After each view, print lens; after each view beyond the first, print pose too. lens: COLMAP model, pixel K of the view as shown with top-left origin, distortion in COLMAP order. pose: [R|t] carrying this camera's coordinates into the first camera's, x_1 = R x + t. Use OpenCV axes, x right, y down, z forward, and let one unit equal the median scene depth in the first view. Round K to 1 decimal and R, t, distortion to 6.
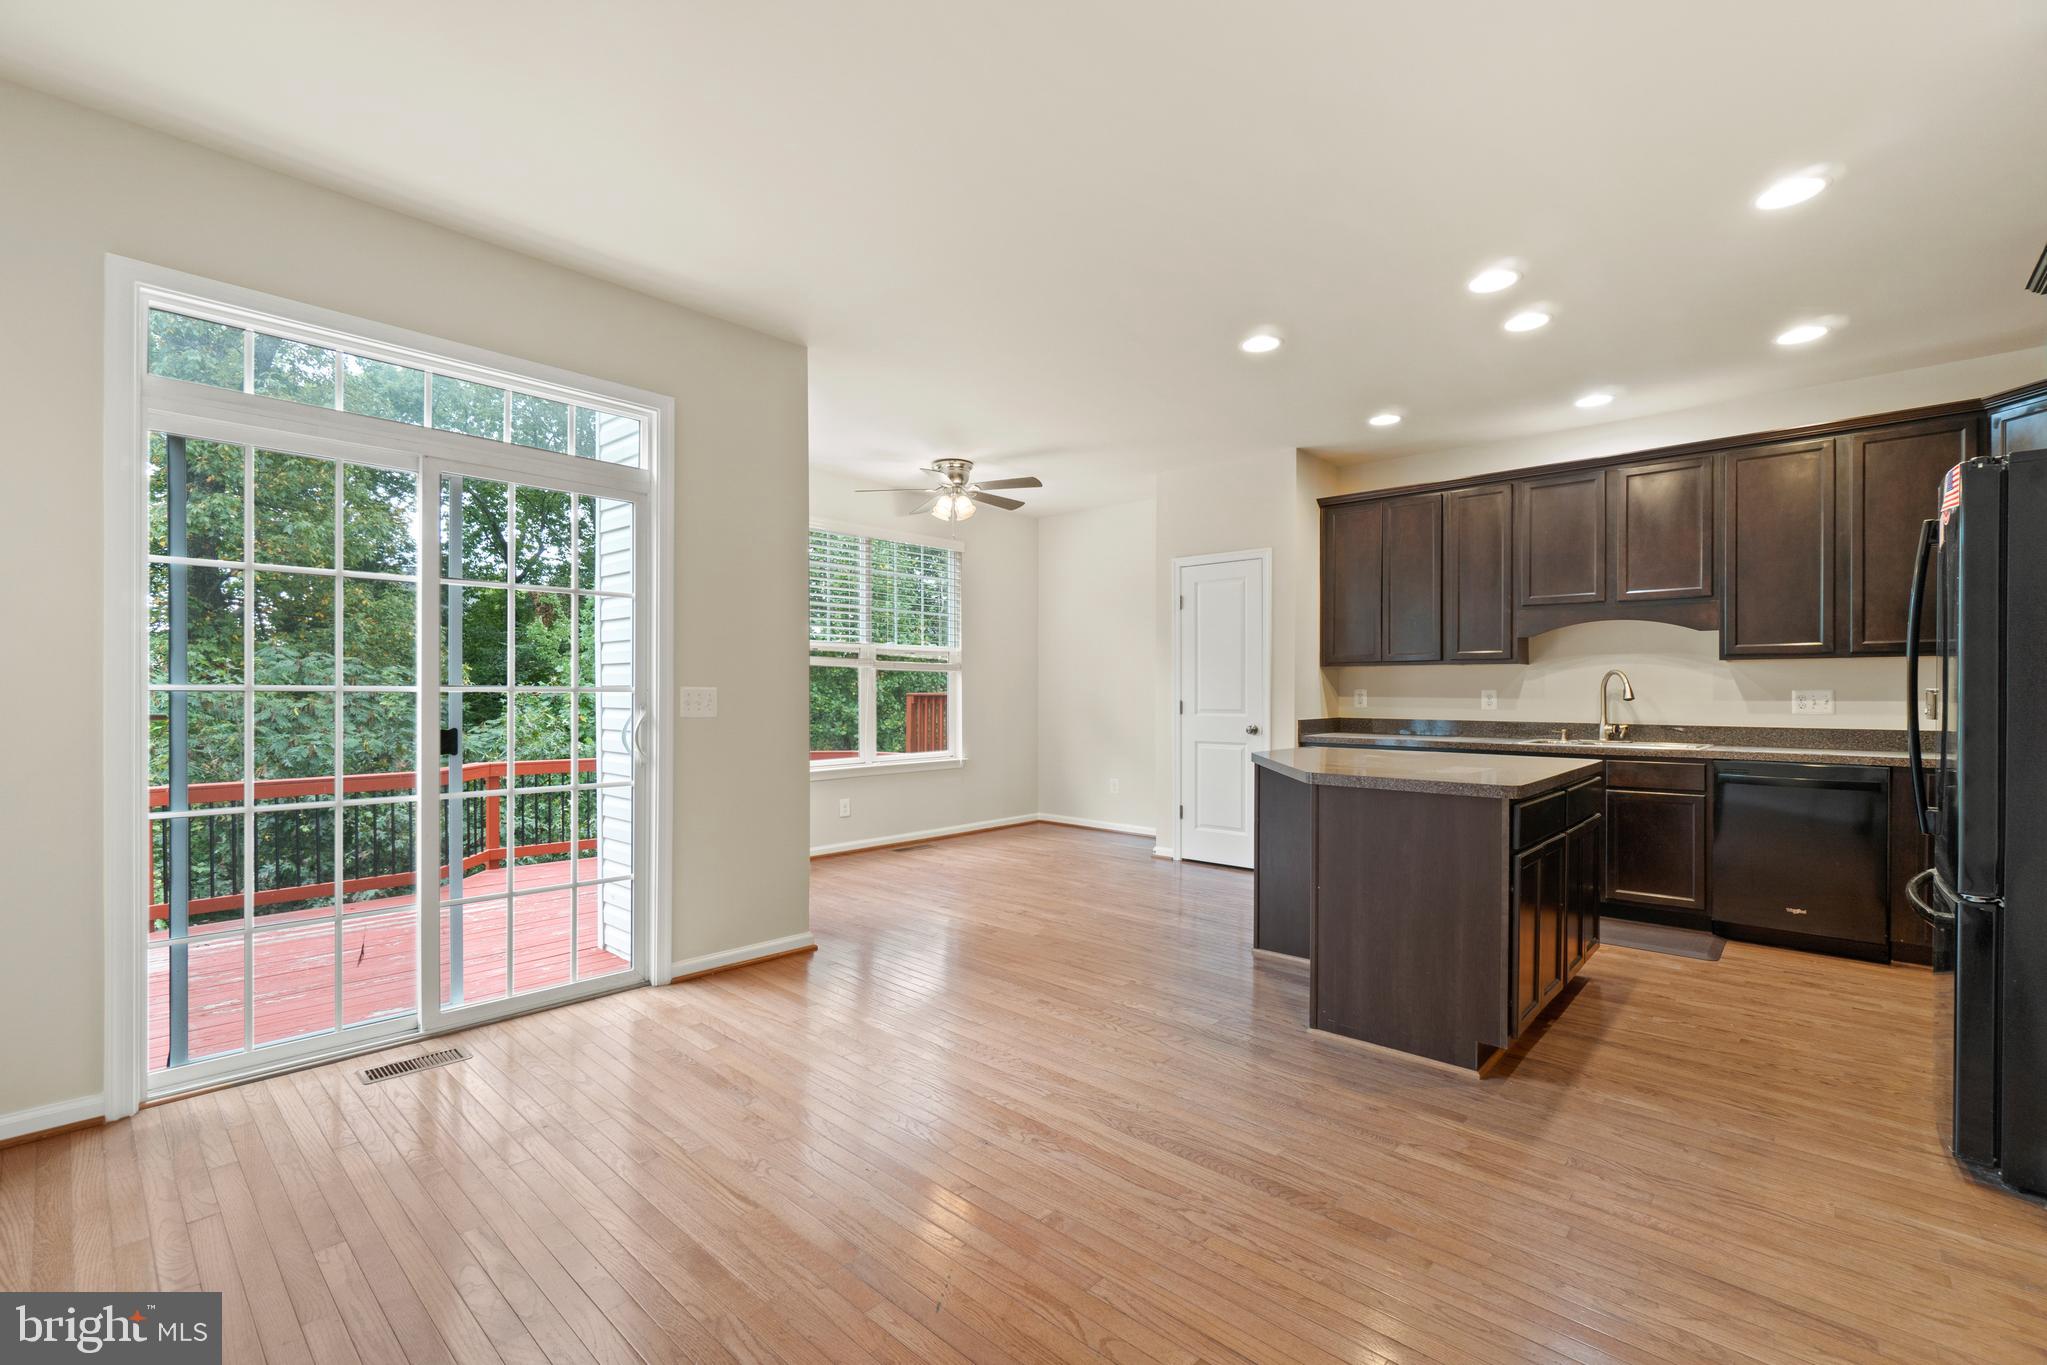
lens RADIAL K [[883.4, 0, 1013.1], [0, 883.4, 691.6], [0, 0, 1]] dist [-0.008171, -0.000680]
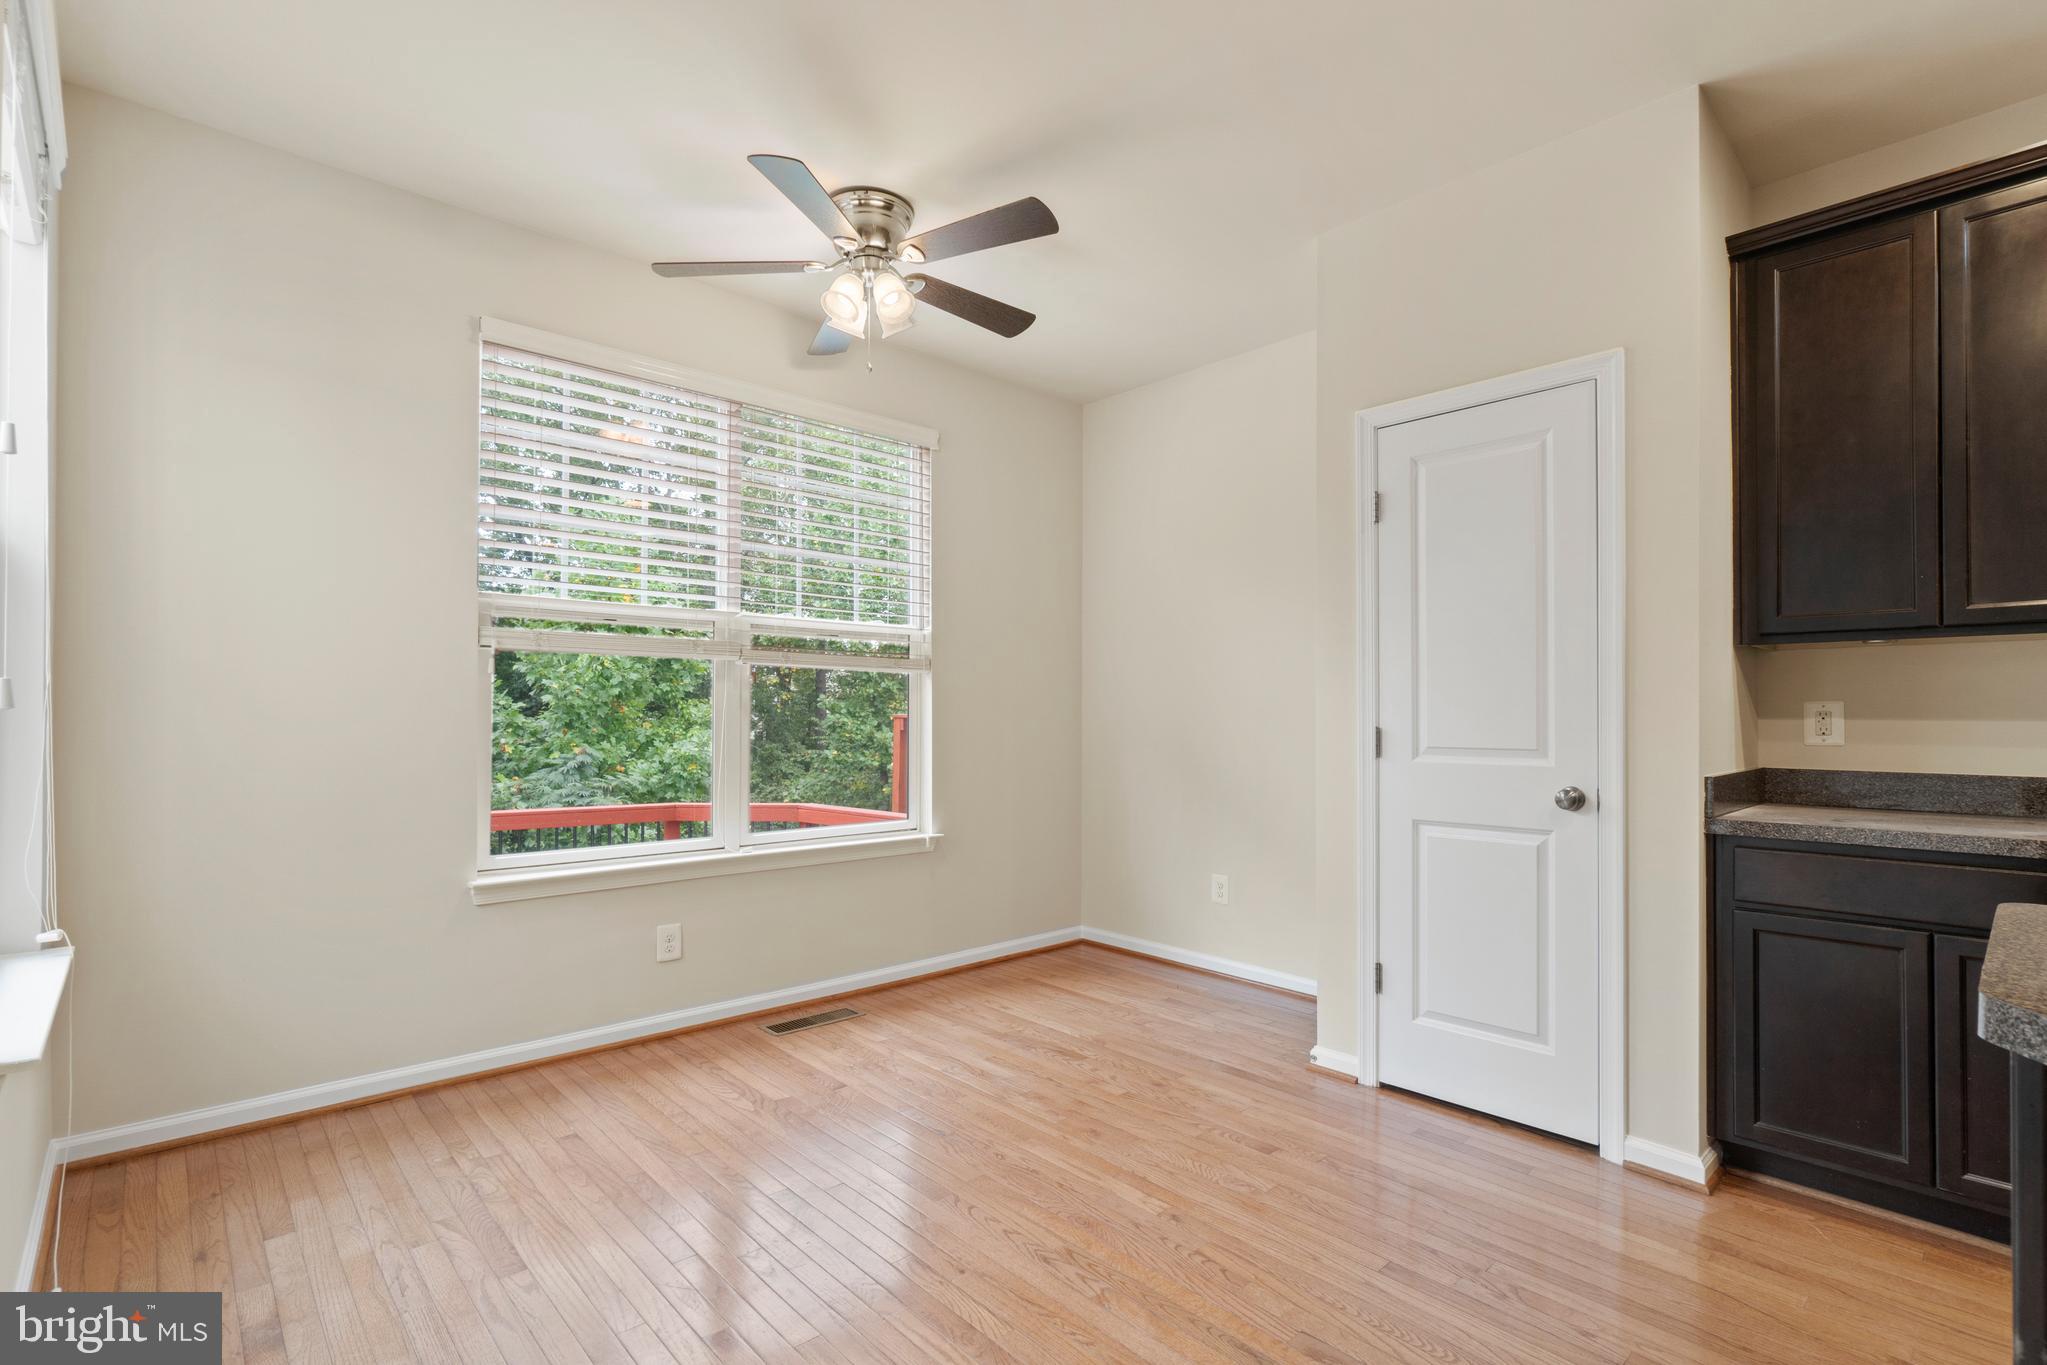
lens RADIAL K [[955.4, 0, 1023.8], [0, 955.4, 703.0], [0, 0, 1]] dist [-0.004549, 0.000808]
pose [[0.997109, 0.002345, -0.075949, 0.056110], [-0.003384, 0.999902, -0.013560, 0.006304], [0.075910, 0.013778, 0.997019, 0.582721]]
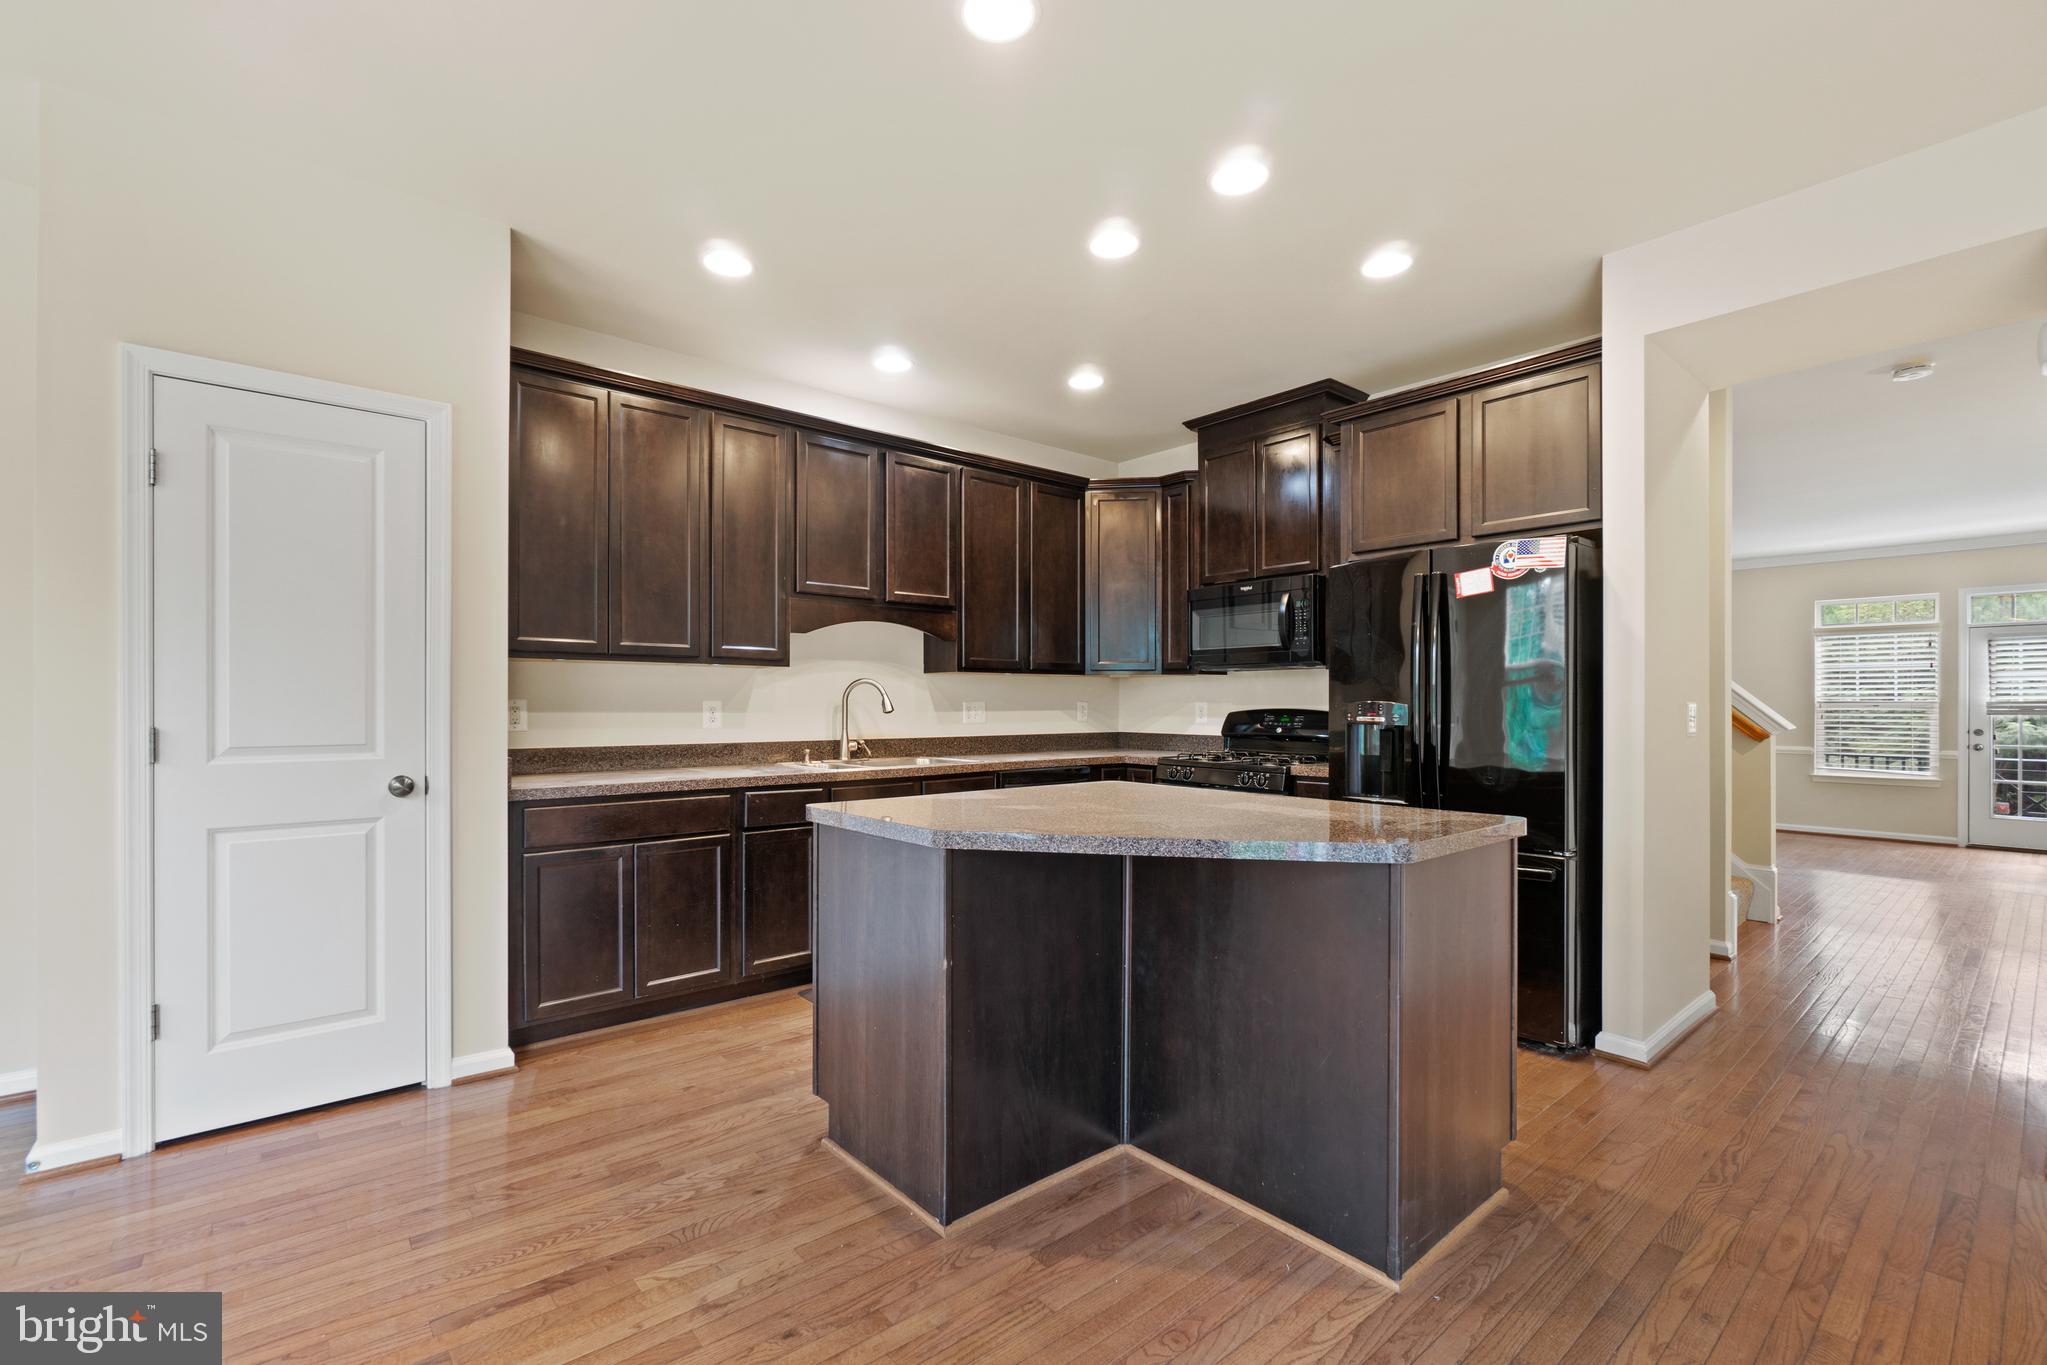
lens RADIAL K [[883.4, 0, 997.7], [0, 883.4, 701.6], [0, 0, 1]] dist [-0.008171, -0.000680]
pose [[0.130110, 0.001775, 0.991498, -0.155194], [0.000330, 0.999998, -0.001833, 0.000071], [-0.991499, 0.000566, 0.130110, 0.682987]]
